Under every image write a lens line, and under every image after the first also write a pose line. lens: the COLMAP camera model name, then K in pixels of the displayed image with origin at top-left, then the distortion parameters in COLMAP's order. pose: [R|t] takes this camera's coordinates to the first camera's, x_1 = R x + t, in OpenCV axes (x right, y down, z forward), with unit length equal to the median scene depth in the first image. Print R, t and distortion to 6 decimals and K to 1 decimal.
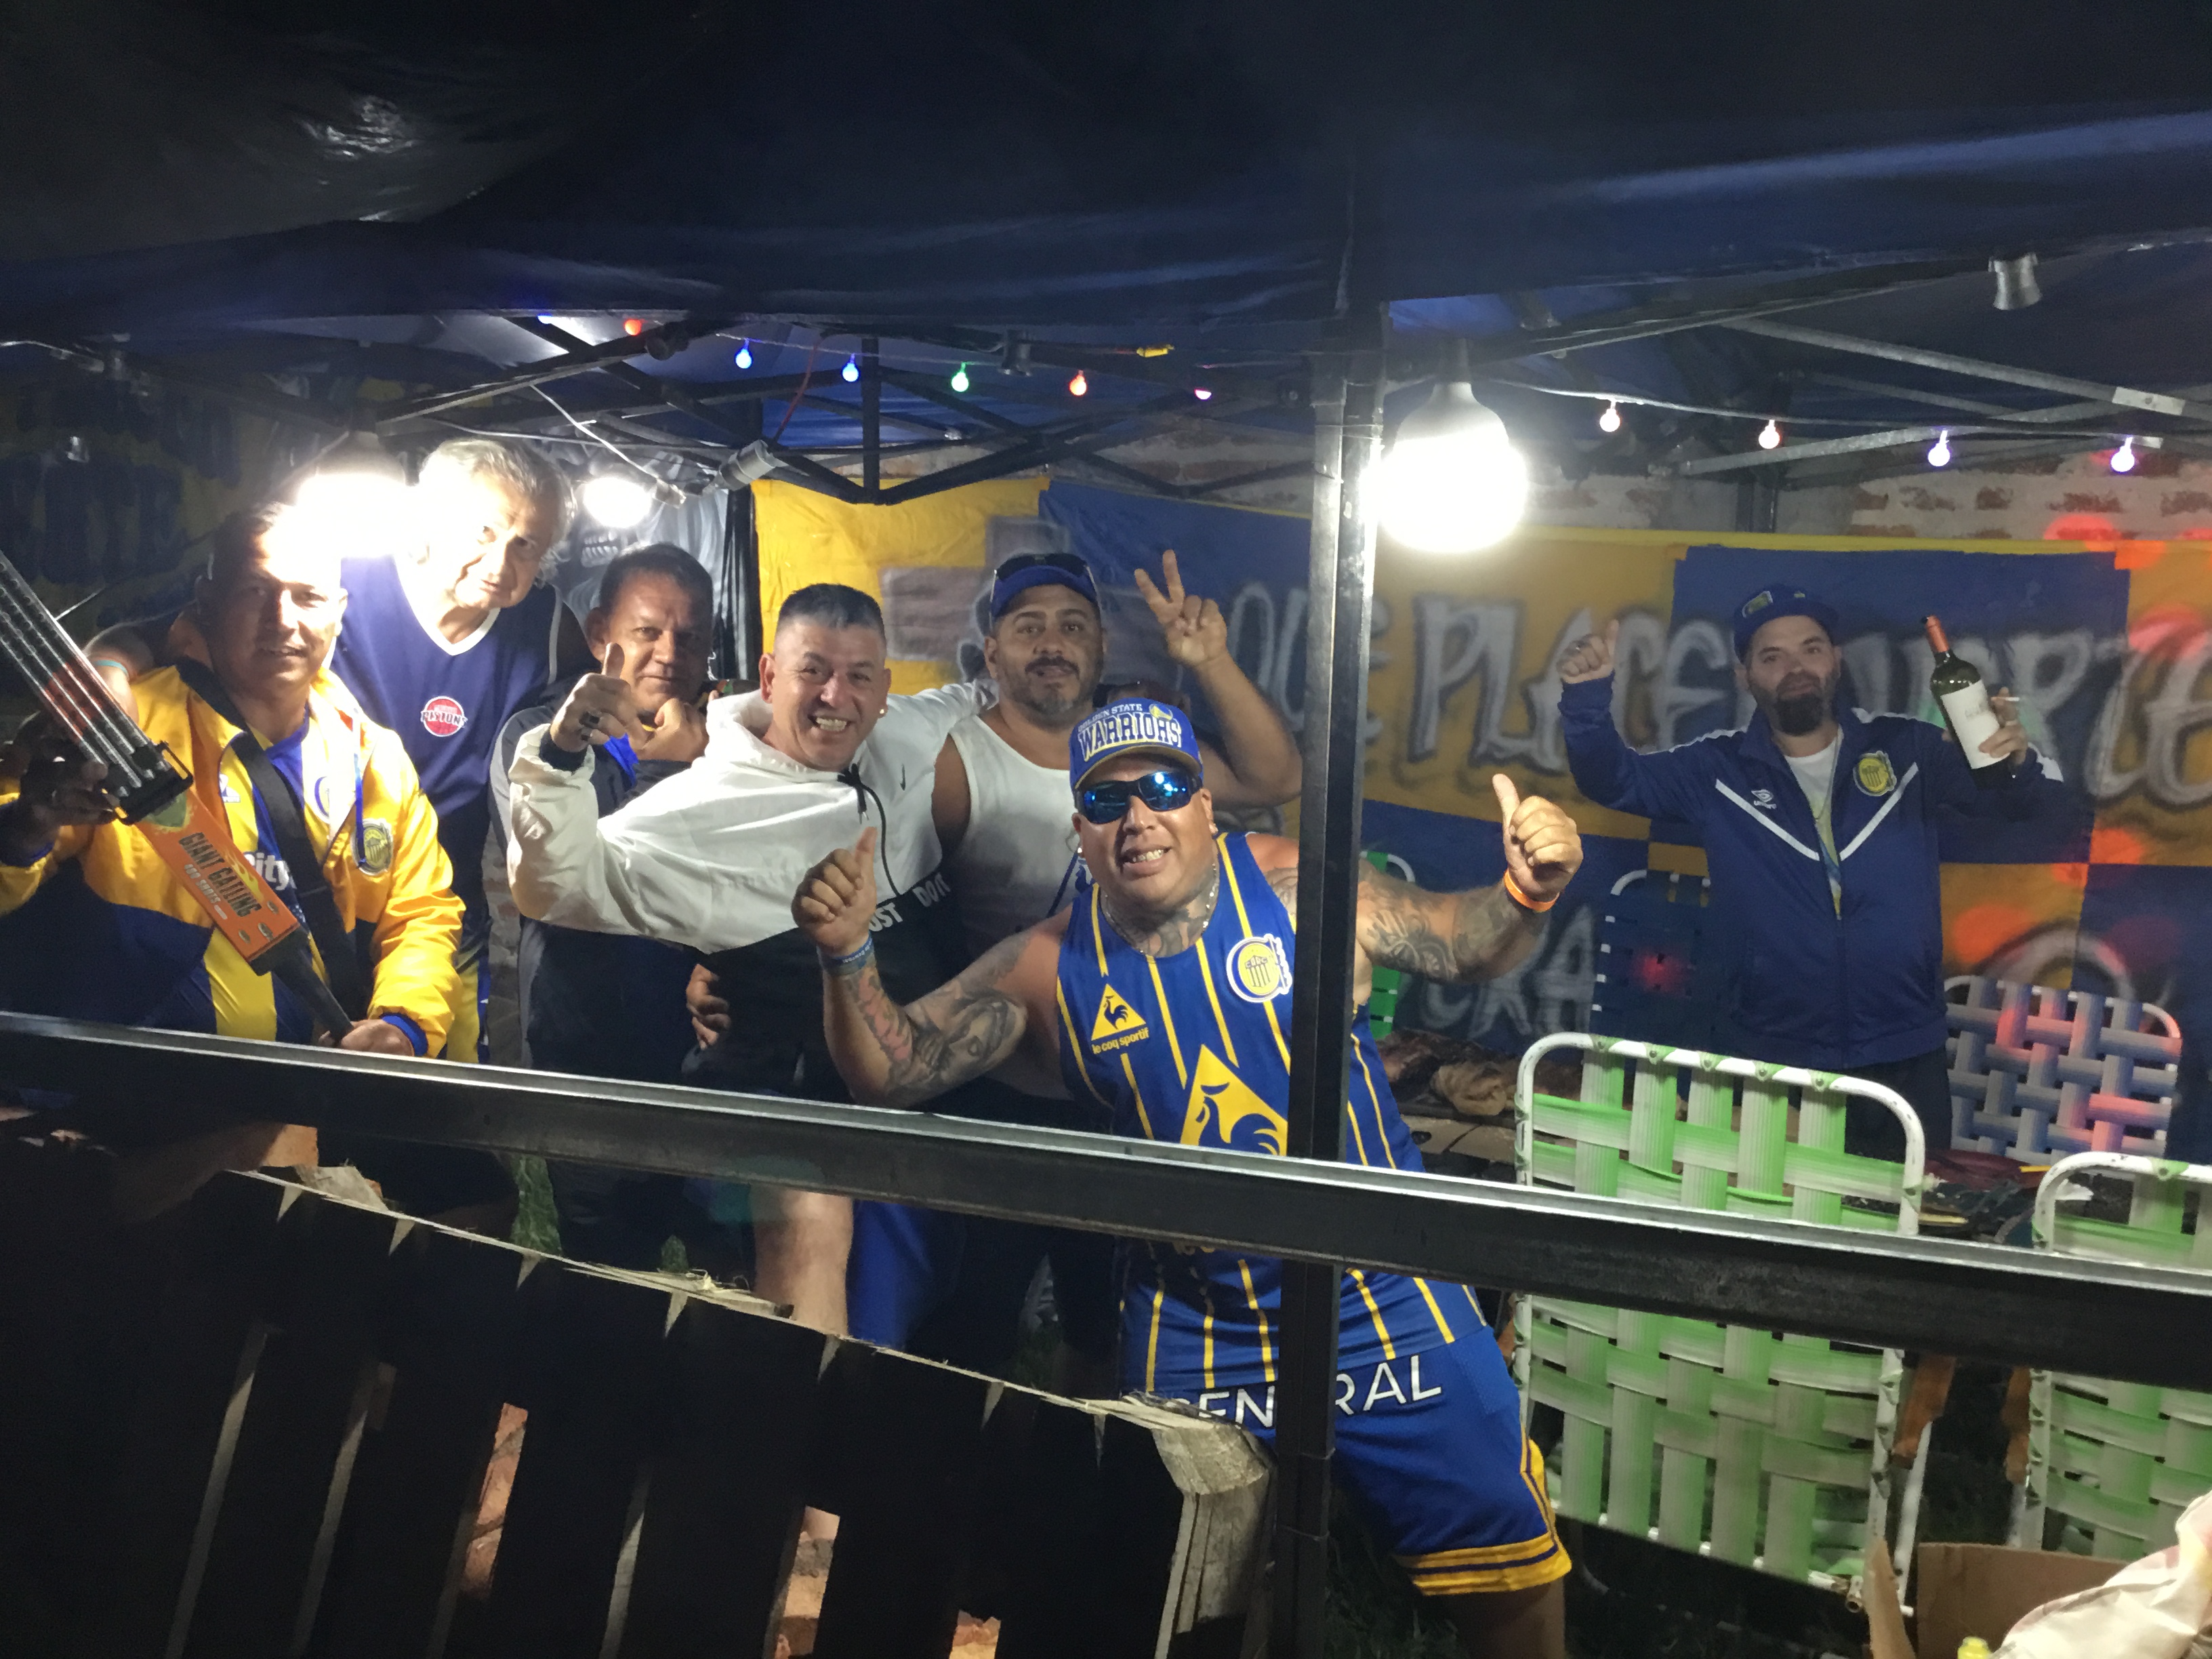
lens RADIAL K [[2015.8, 0, 1102.9], [0, 2015.8, 838.6], [0, 0, 1]] dist [0.148081, -0.314618]
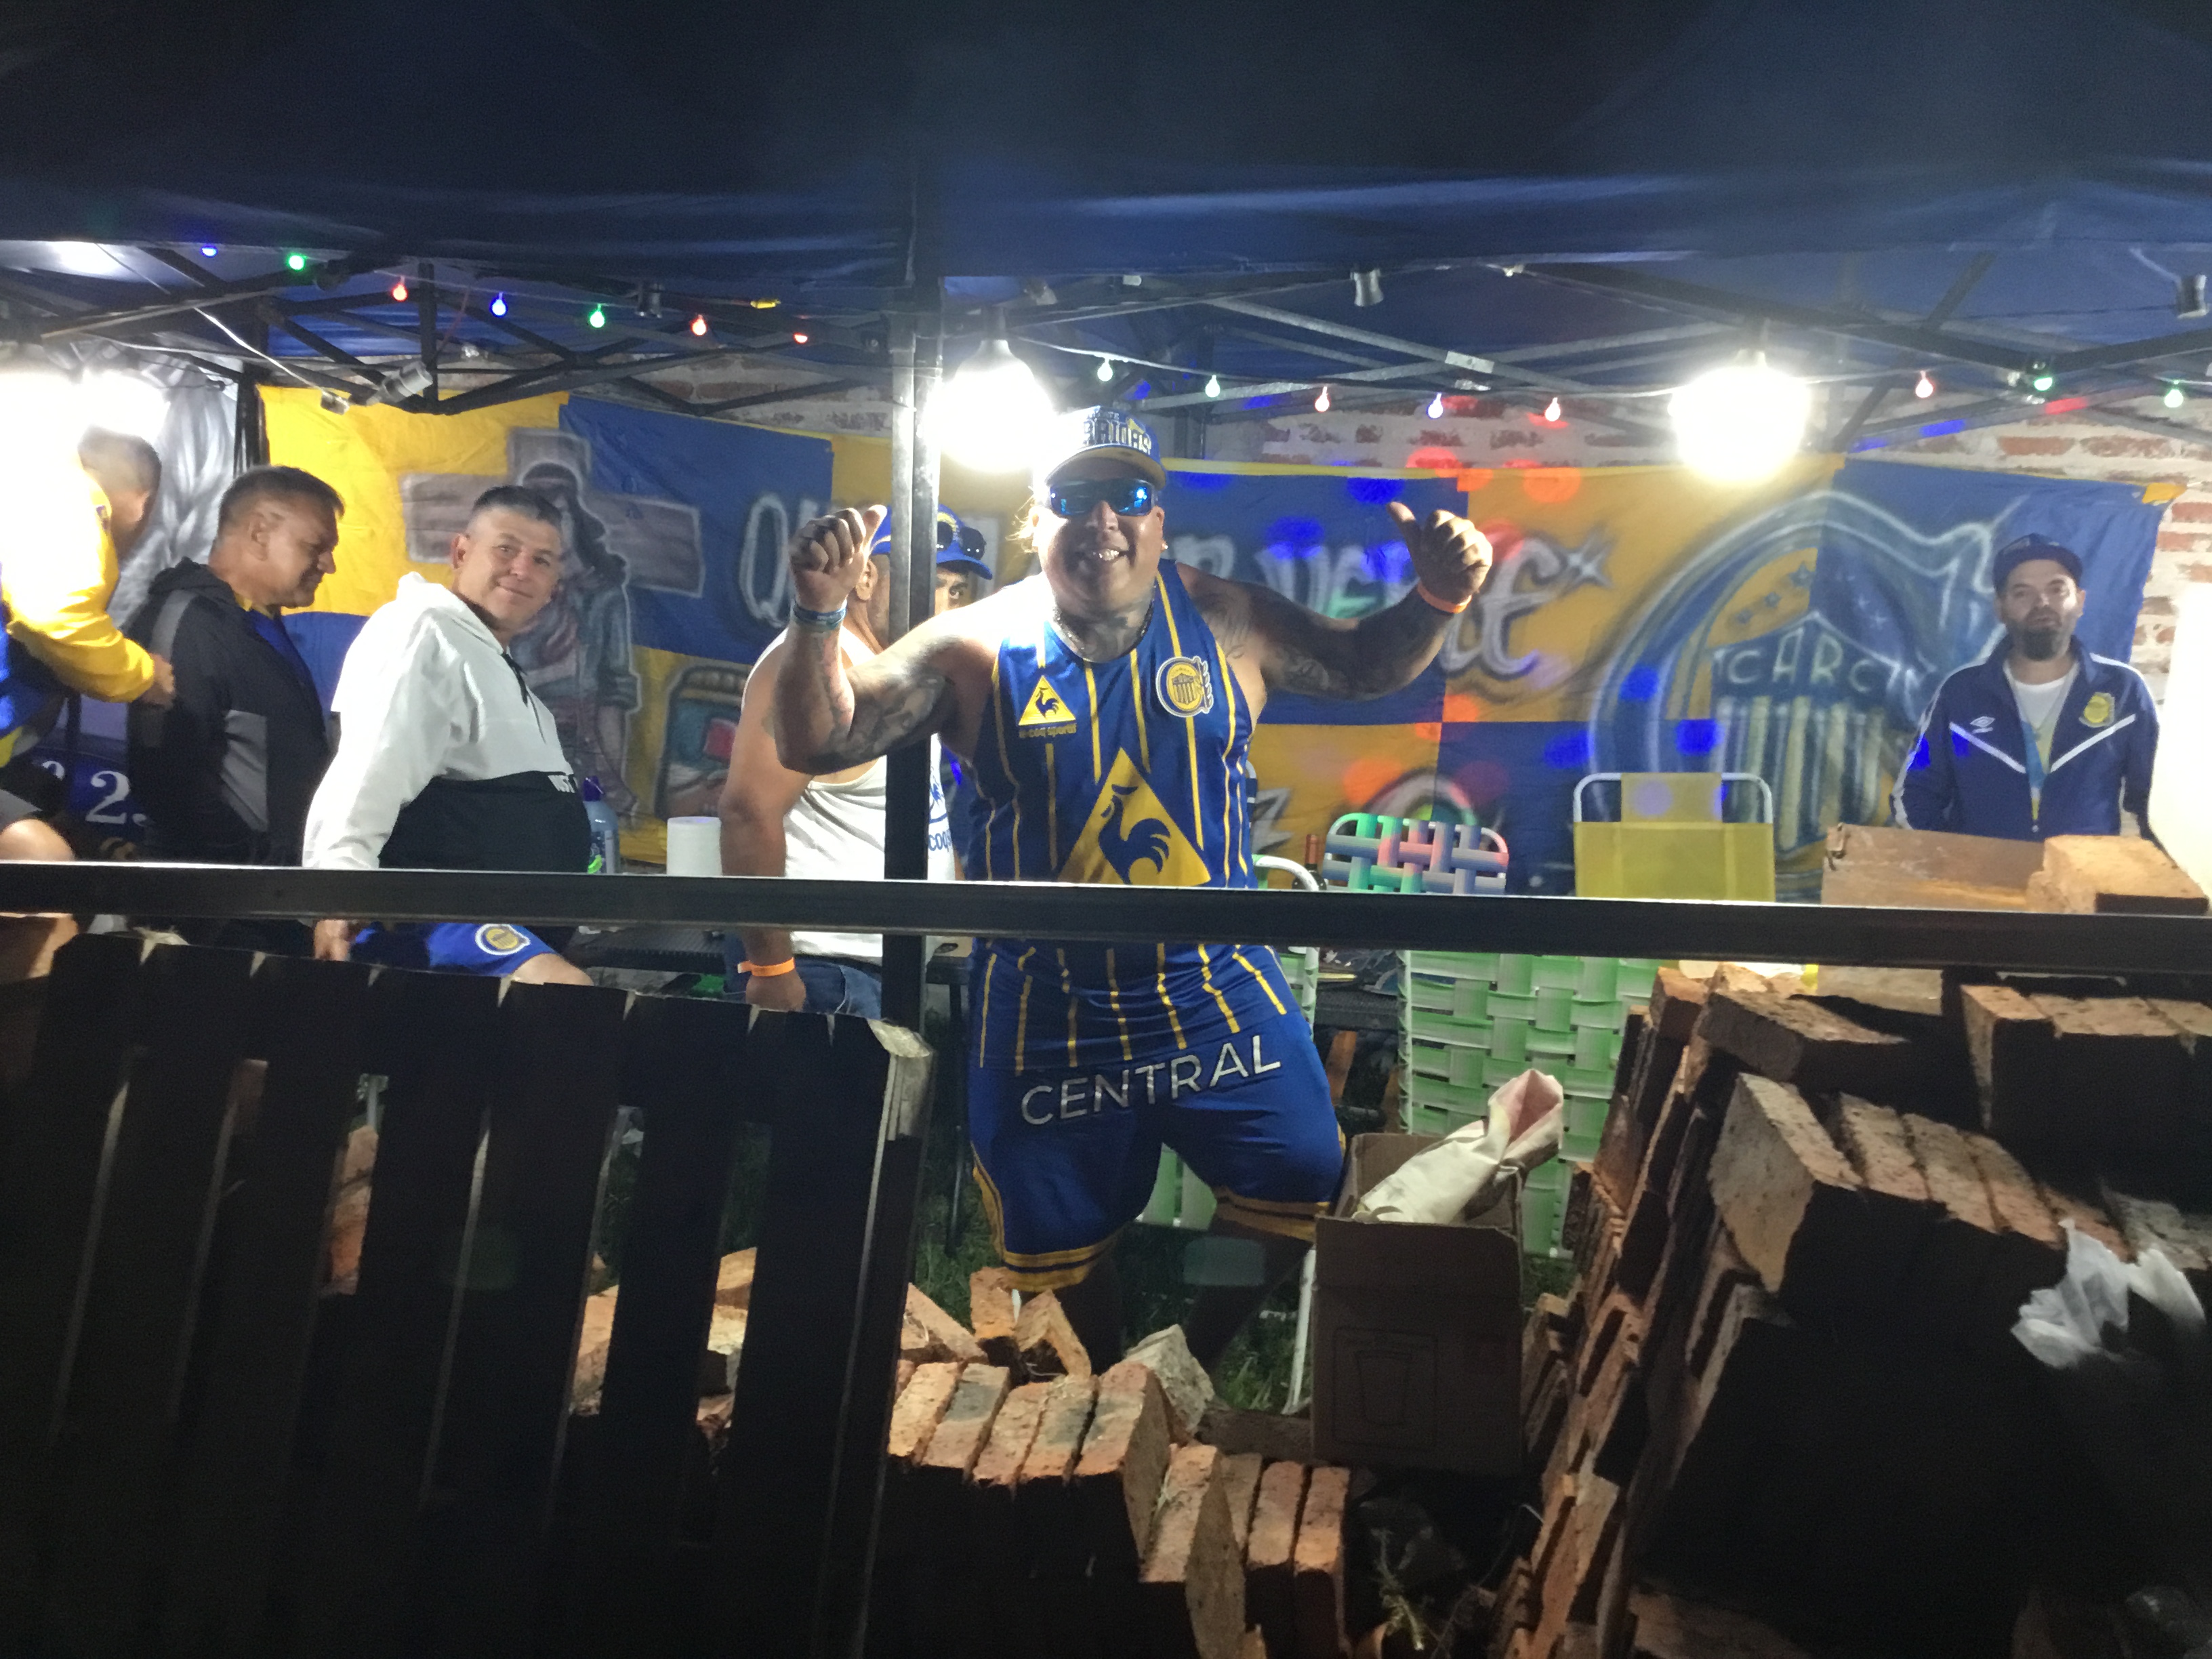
lens RADIAL K [[2015.8, 0, 1102.9], [0, 2015.8, 838.6], [0, 0, 1]] dist [0.148081, -0.314618]
pose [[0.963335, -0.034719, 0.266045, -0.066578], [0.024744, 0.998863, 0.040755, 0.028825], [-0.267158, -0.032678, 0.963099, -0.174215]]
